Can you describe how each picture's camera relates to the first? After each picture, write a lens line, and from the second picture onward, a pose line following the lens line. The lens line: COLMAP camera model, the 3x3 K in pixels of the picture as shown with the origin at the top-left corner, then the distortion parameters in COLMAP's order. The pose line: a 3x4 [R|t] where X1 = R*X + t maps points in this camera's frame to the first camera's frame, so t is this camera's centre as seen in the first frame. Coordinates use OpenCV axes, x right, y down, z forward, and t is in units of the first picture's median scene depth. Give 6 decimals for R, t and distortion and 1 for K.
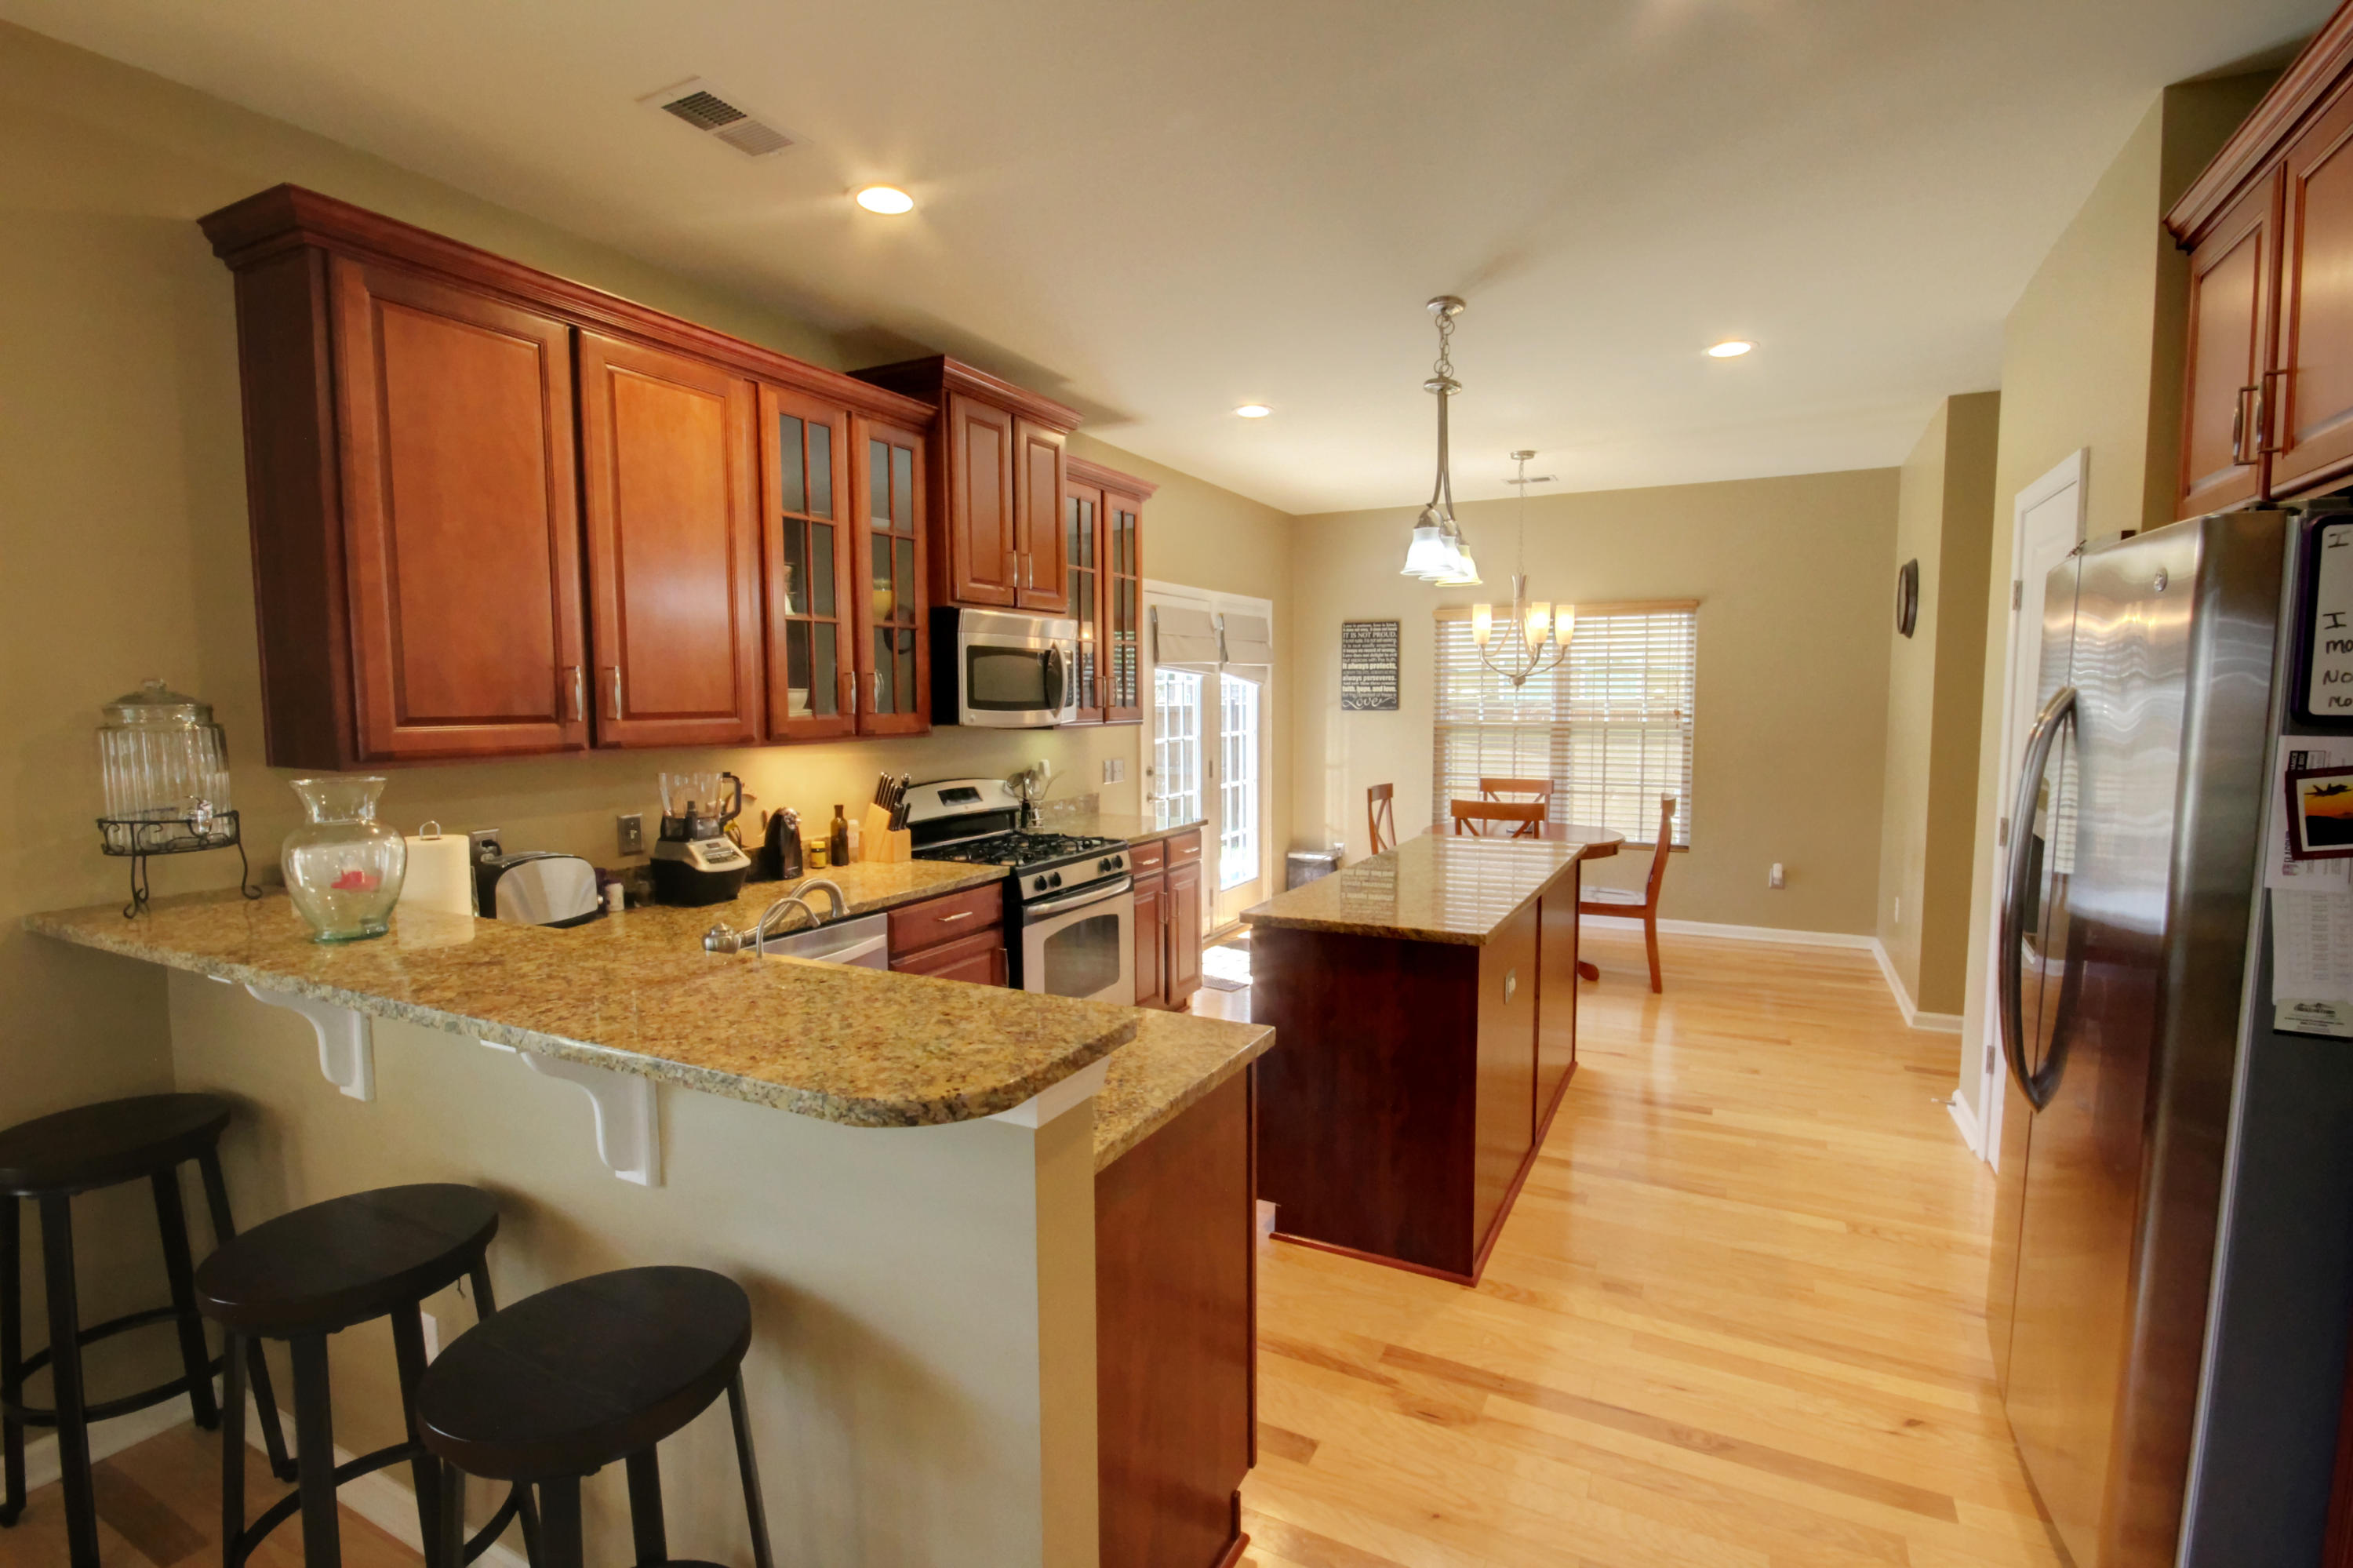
lens RADIAL K [[1109.3, 0, 1182.9], [0, 1109.3, 791.0], [0, 0, 1]] dist [-0.002959, -0.000771]
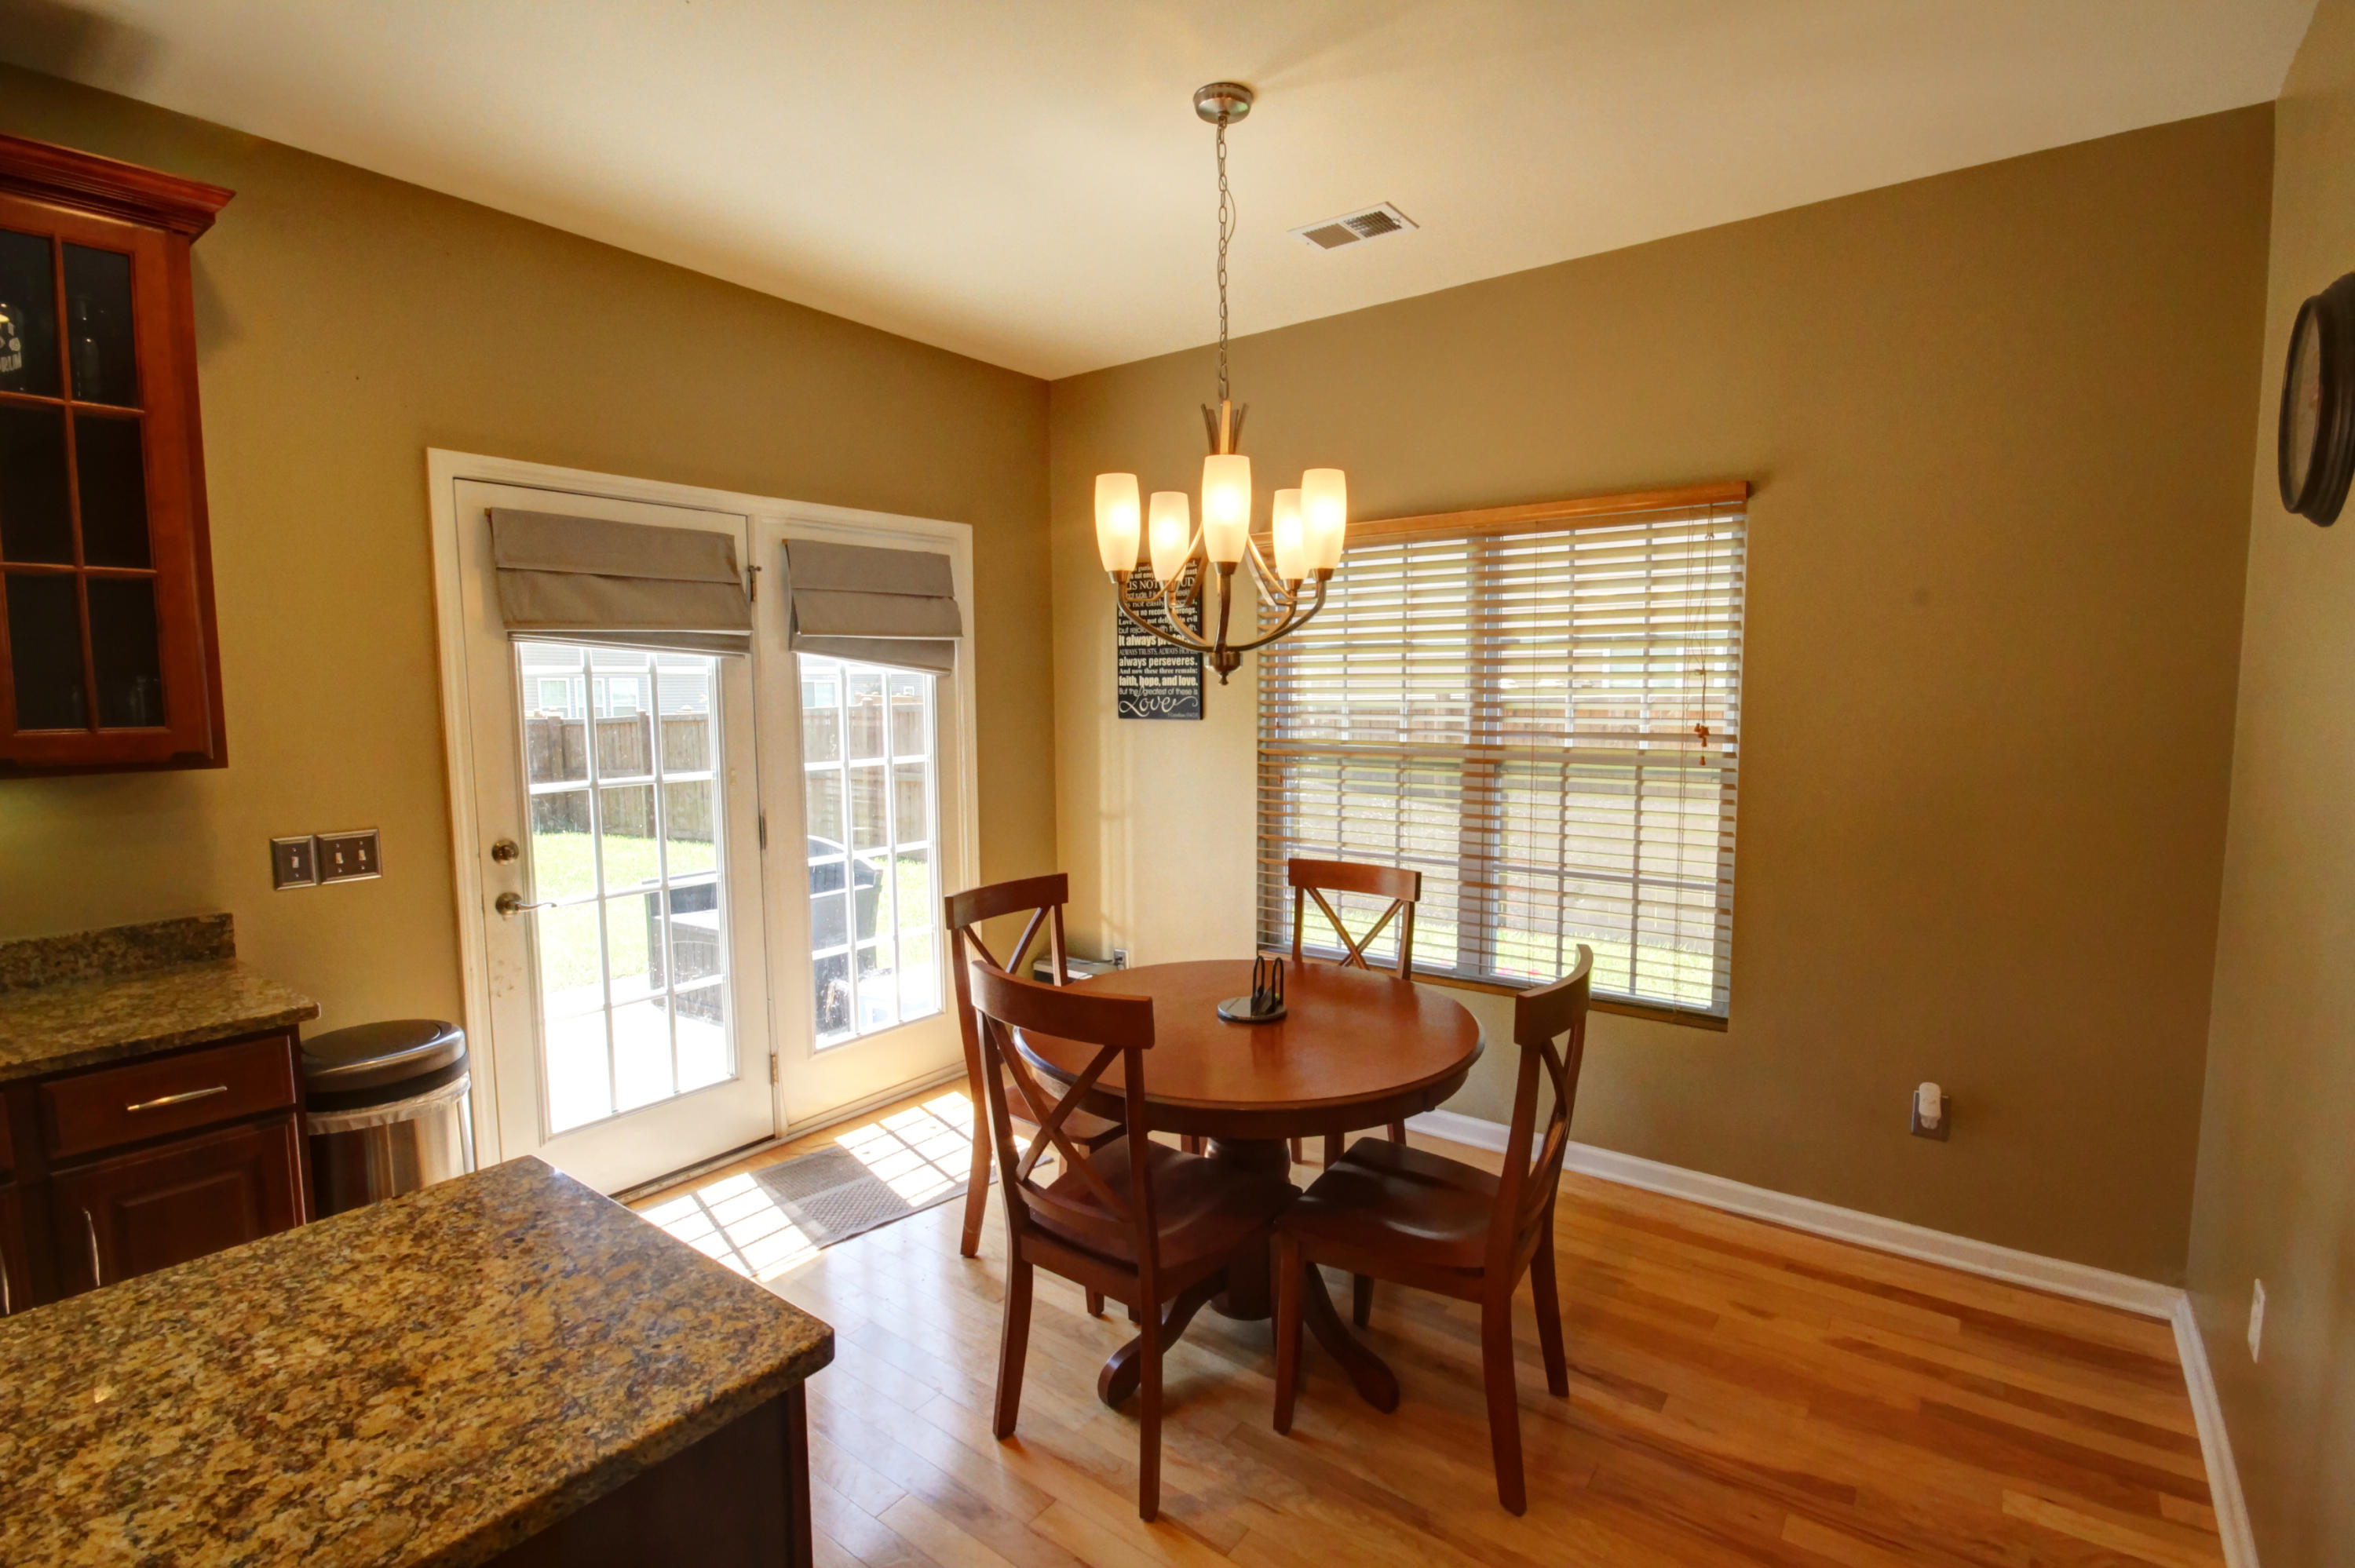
lens RADIAL K [[1110.1, 0, 1189.6], [0, 1110.1, 783.1], [0, 0, 1]] dist [-0.002959, -0.000771]
pose [[0.985591, 0.013457, -0.168608, 0.296270], [-0.013458, 0.999909, 0.001135, -0.044188], [0.168608, 0.001151, 0.985682, 0.481520]]
